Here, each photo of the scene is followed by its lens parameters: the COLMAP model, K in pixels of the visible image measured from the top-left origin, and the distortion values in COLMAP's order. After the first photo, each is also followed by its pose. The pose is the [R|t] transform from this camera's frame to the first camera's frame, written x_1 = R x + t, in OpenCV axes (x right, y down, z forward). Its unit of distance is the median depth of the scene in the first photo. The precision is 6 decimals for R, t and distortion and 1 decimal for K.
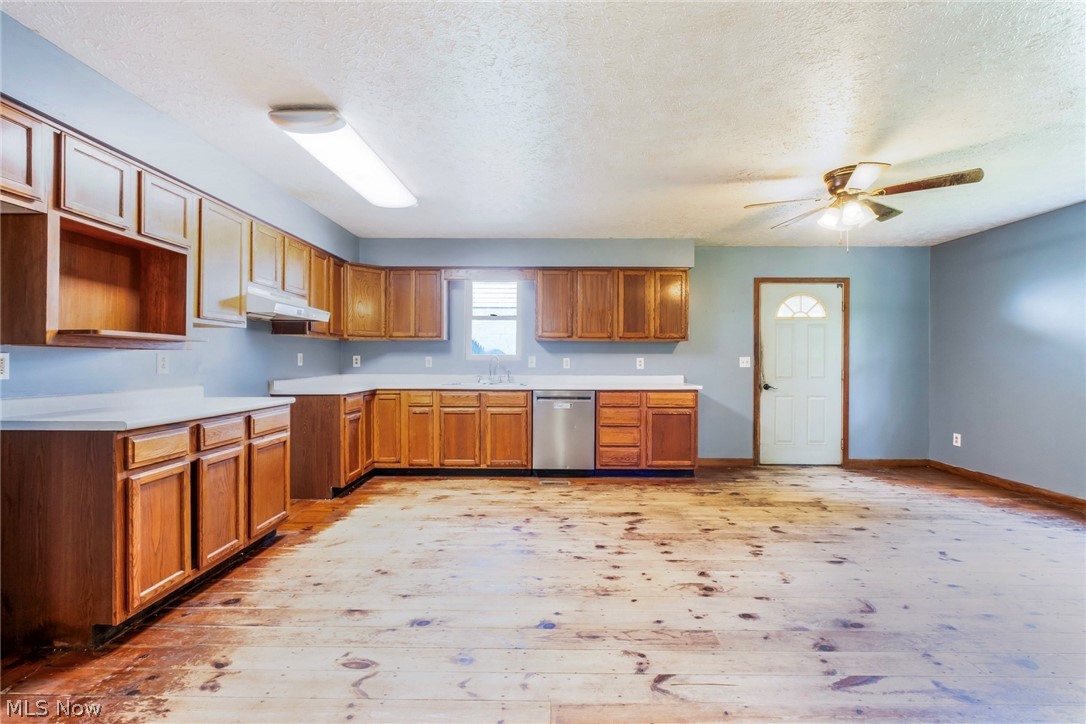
lens RADIAL K [[472.1, 0, 544.6], [0, 472.1, 359.0], [0, 0, 1]] dist [-0.010538, 0.004518]
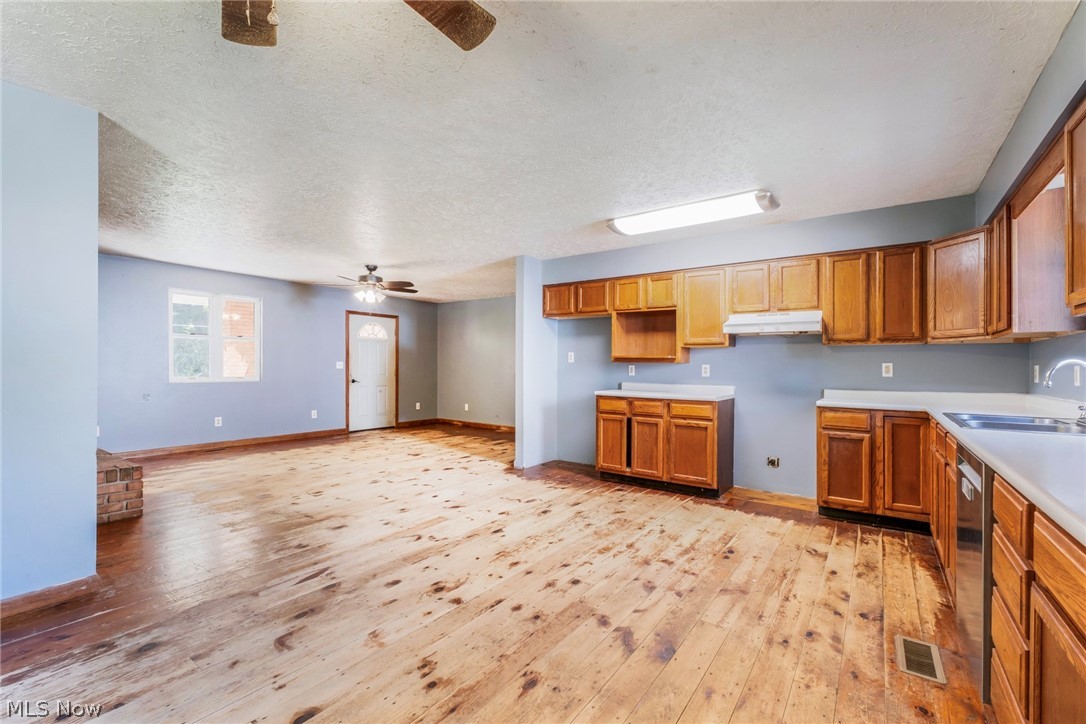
lens RADIAL K [[472.1, 0, 544.6], [0, 472.1, 359.0], [0, 0, 1]] dist [-0.010538, 0.004518]
pose [[-0.586571, -0.020559, -0.809636, 0.553649], [-0.012861, 0.999788, -0.016071, 0.003409], [0.809795, 0.000986, -0.586712, 0.941311]]
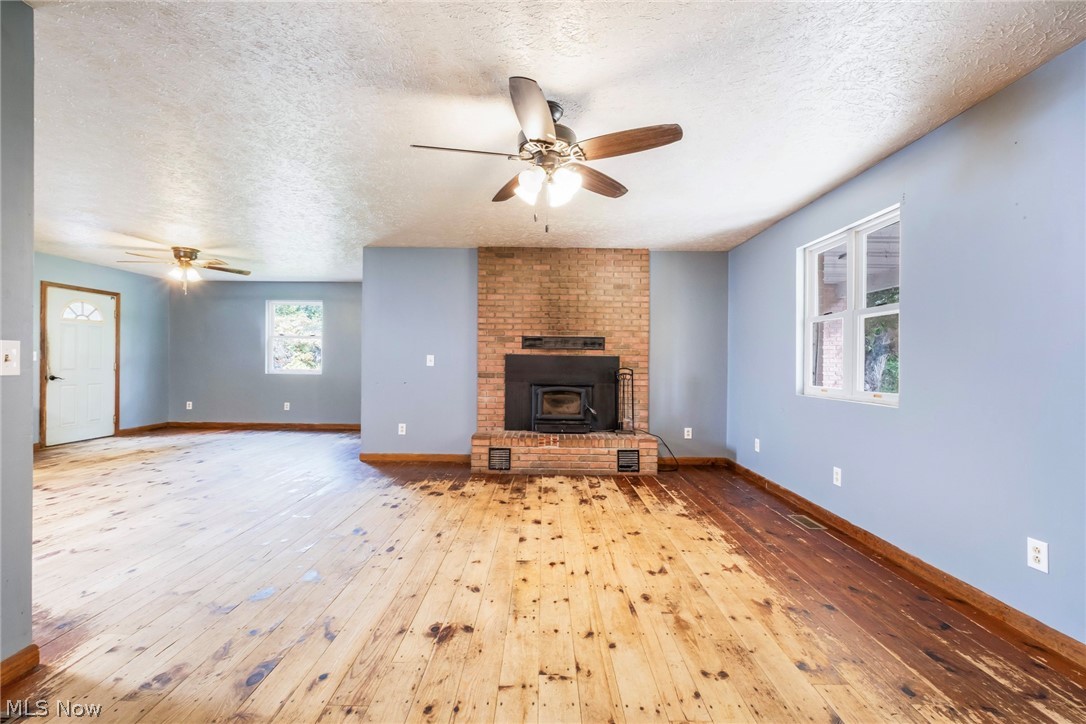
lens RADIAL K [[472.1, 0, 544.6], [0, 472.1, 359.0], [0, 0, 1]] dist [-0.010538, 0.004518]
pose [[0.011885, -0.004926, 0.999917, -0.750073], [-0.004878, 0.999976, 0.004984, 0.002011], [-0.999917, -0.004937, 0.011861, -0.240508]]
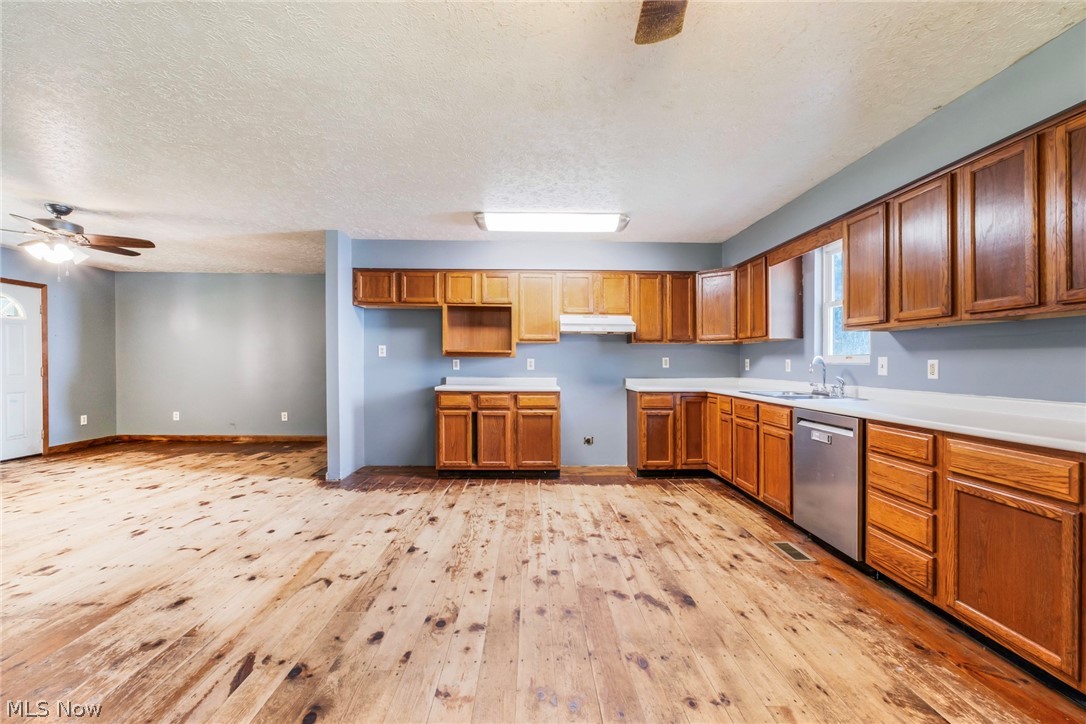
lens RADIAL K [[472.1, 0, 544.6], [0, 472.1, 359.0], [0, 0, 1]] dist [-0.010538, 0.004518]
pose [[0.028147, -0.009412, -0.999559, 0.645921], [-0.007392, 0.999926, -0.009624, 0.005333], [0.999576, 0.007659, 0.028075, 0.615453]]
